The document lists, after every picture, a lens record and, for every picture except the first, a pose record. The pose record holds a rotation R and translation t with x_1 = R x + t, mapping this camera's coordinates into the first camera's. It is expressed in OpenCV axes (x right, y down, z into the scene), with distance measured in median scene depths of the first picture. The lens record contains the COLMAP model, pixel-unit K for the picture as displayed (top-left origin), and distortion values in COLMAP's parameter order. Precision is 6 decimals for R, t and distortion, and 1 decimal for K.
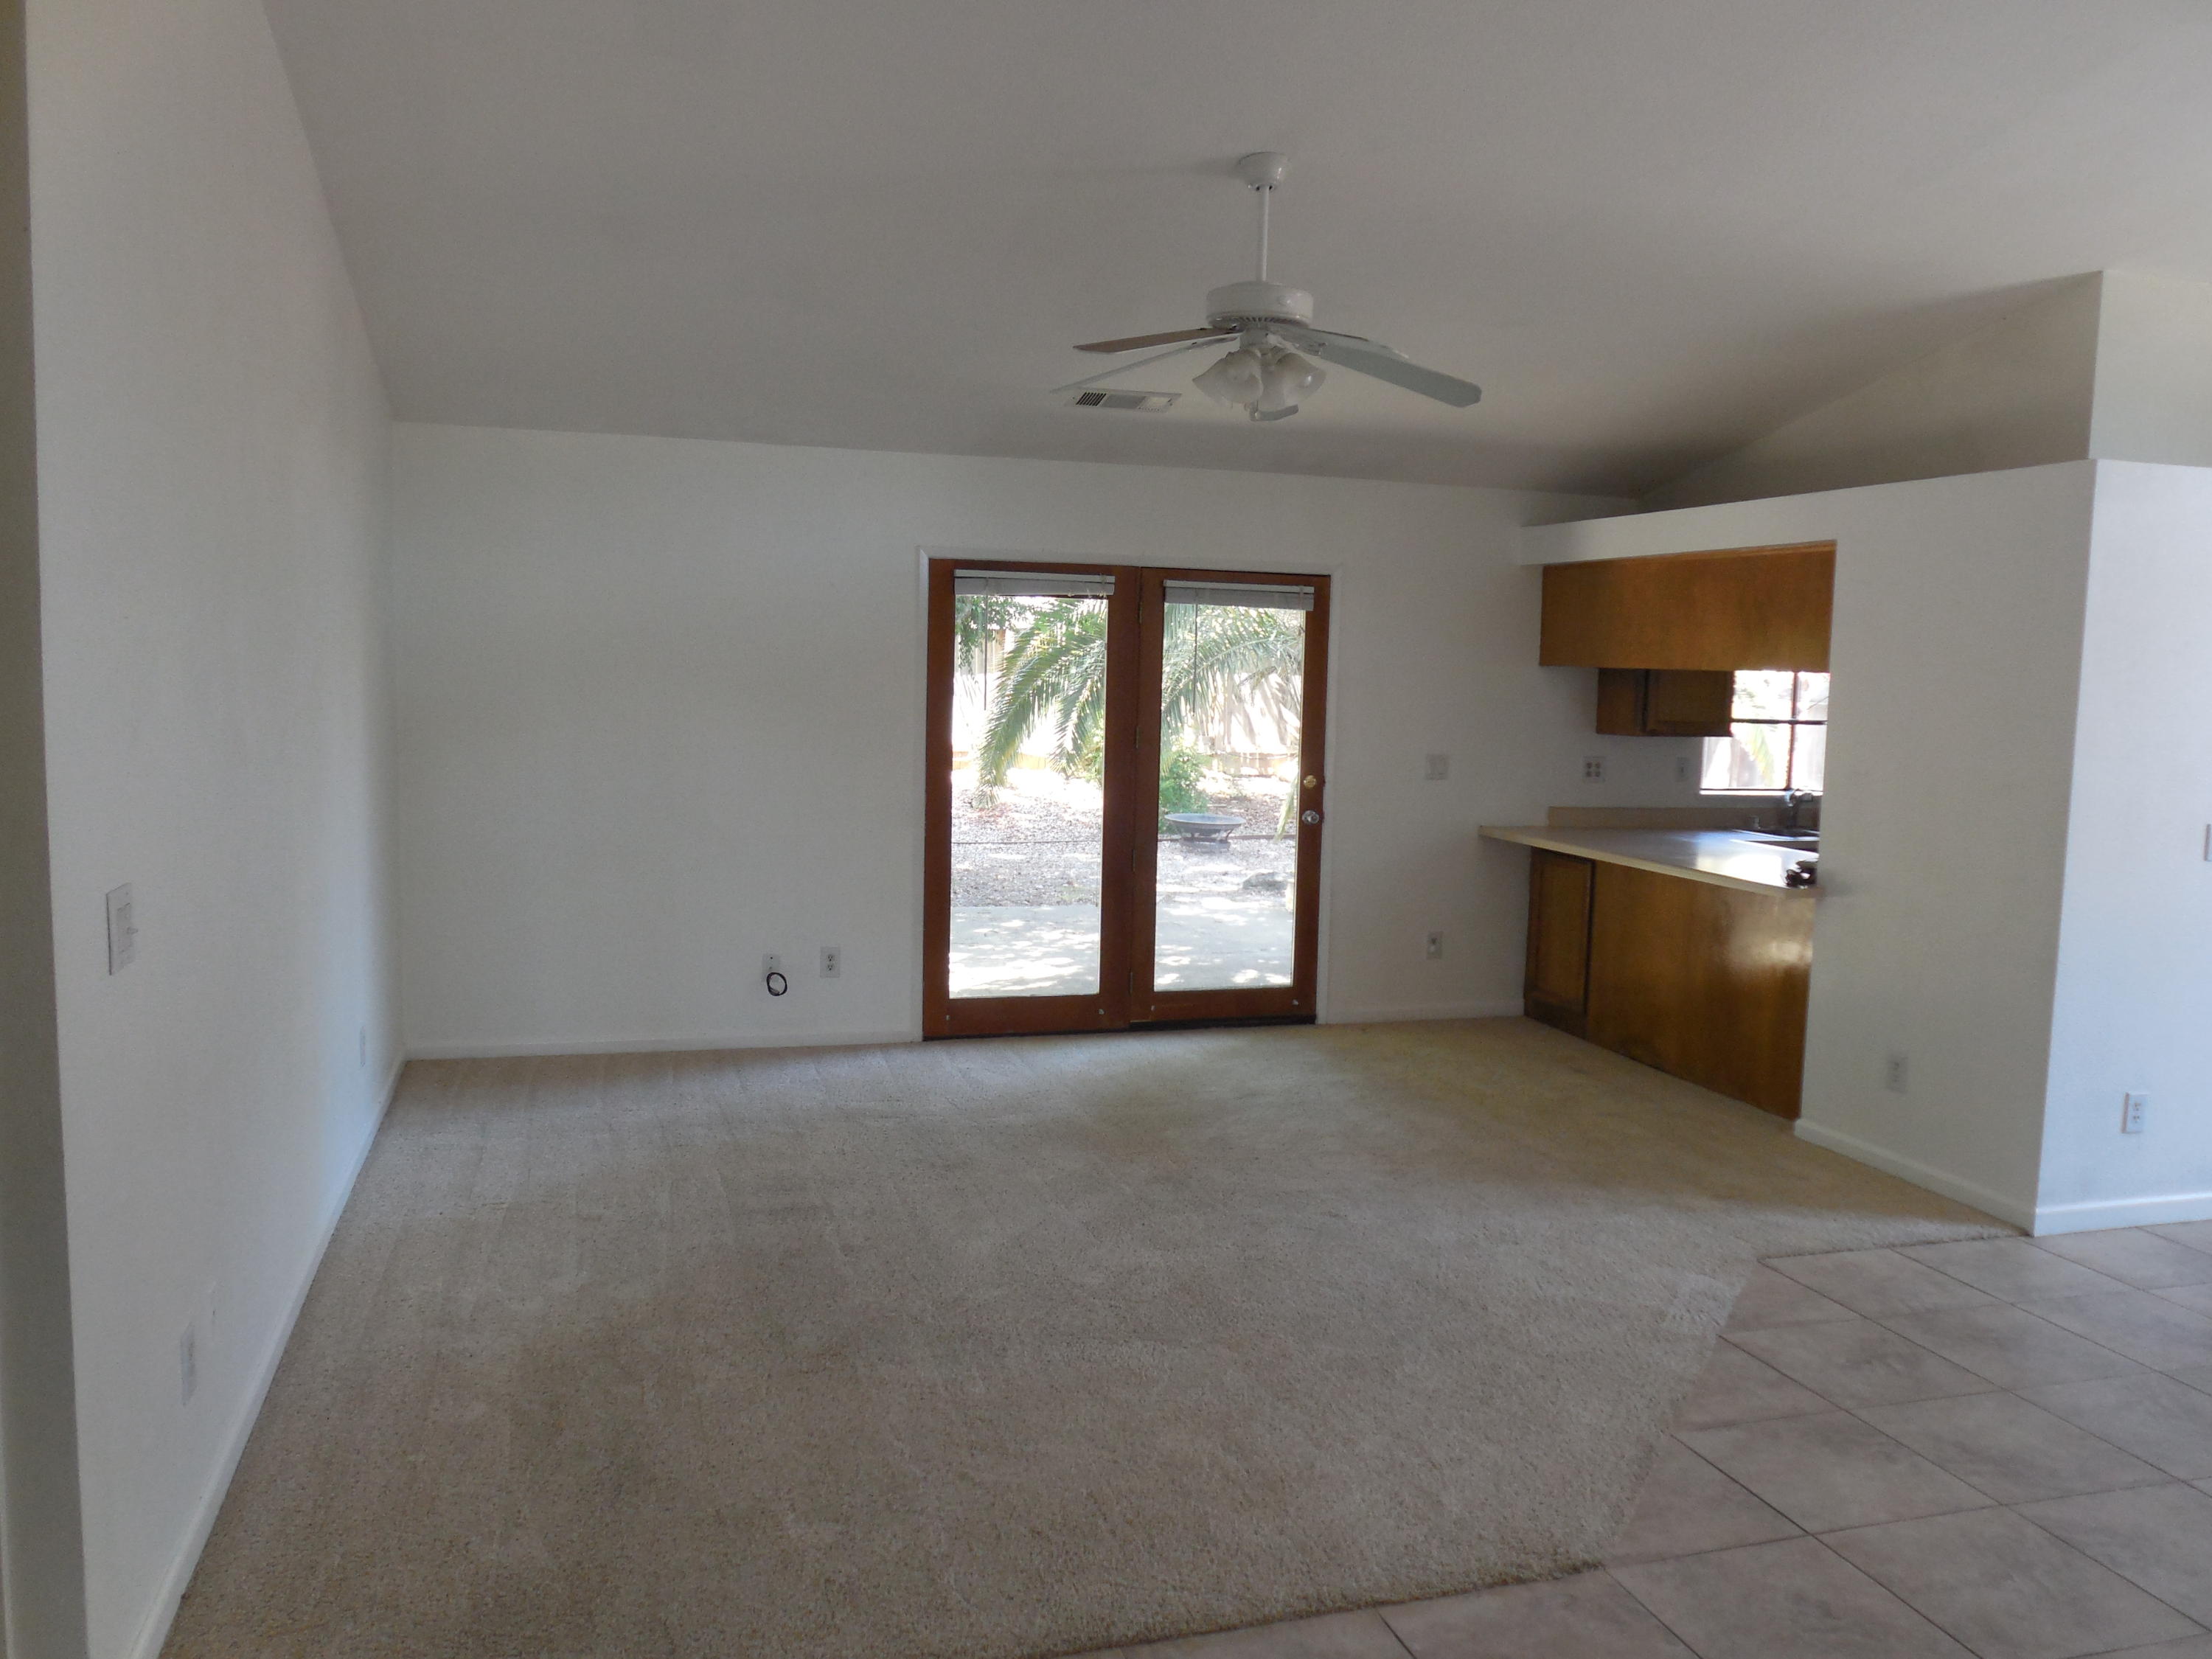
lens RADIAL K [[1740.0, 0, 1120.8], [0, 1740.0, 834.2], [0, 0, 1]] dist [-0.075985, 0.073755]
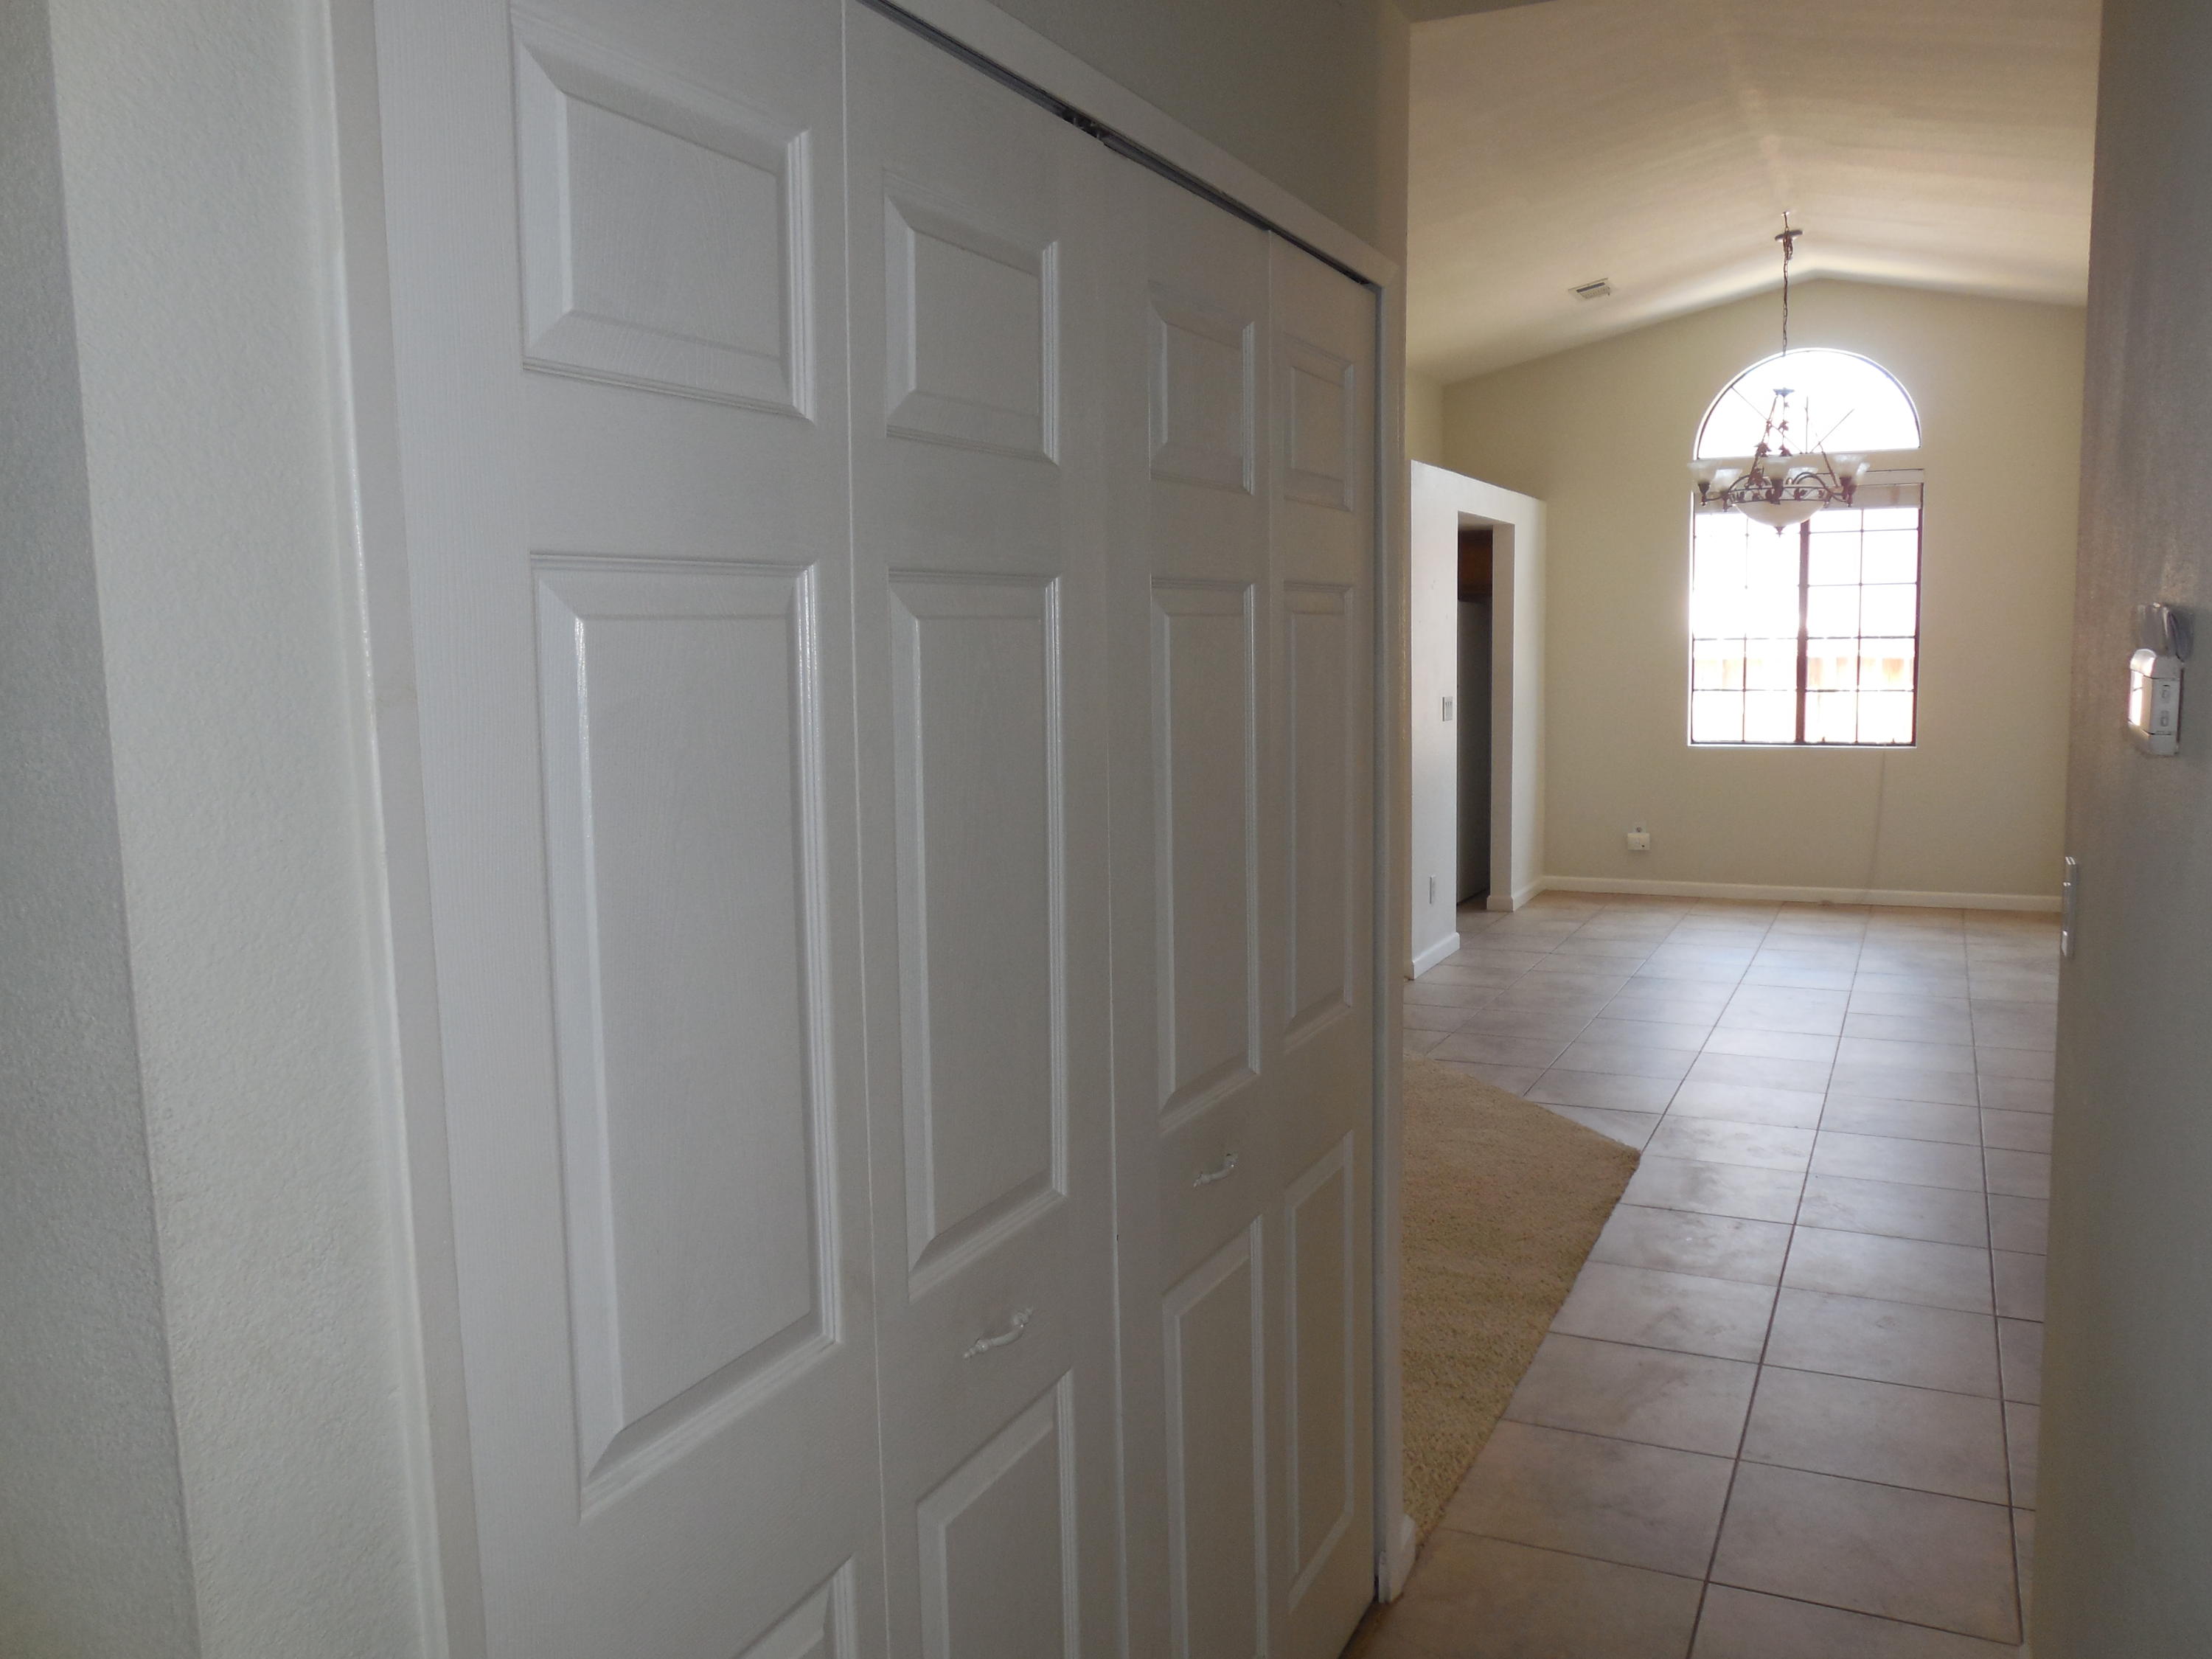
lens RADIAL K [[1740.0, 0, 1120.8], [0, 1740.0, 834.2], [0, 0, 1]] dist [-0.075985, 0.073755]
pose [[0.672828, -0.122695, 0.729553, -0.663963], [0.108254, 0.991865, 0.066974, -0.017931], [-0.731836, 0.033915, 0.680637, 0.135586]]
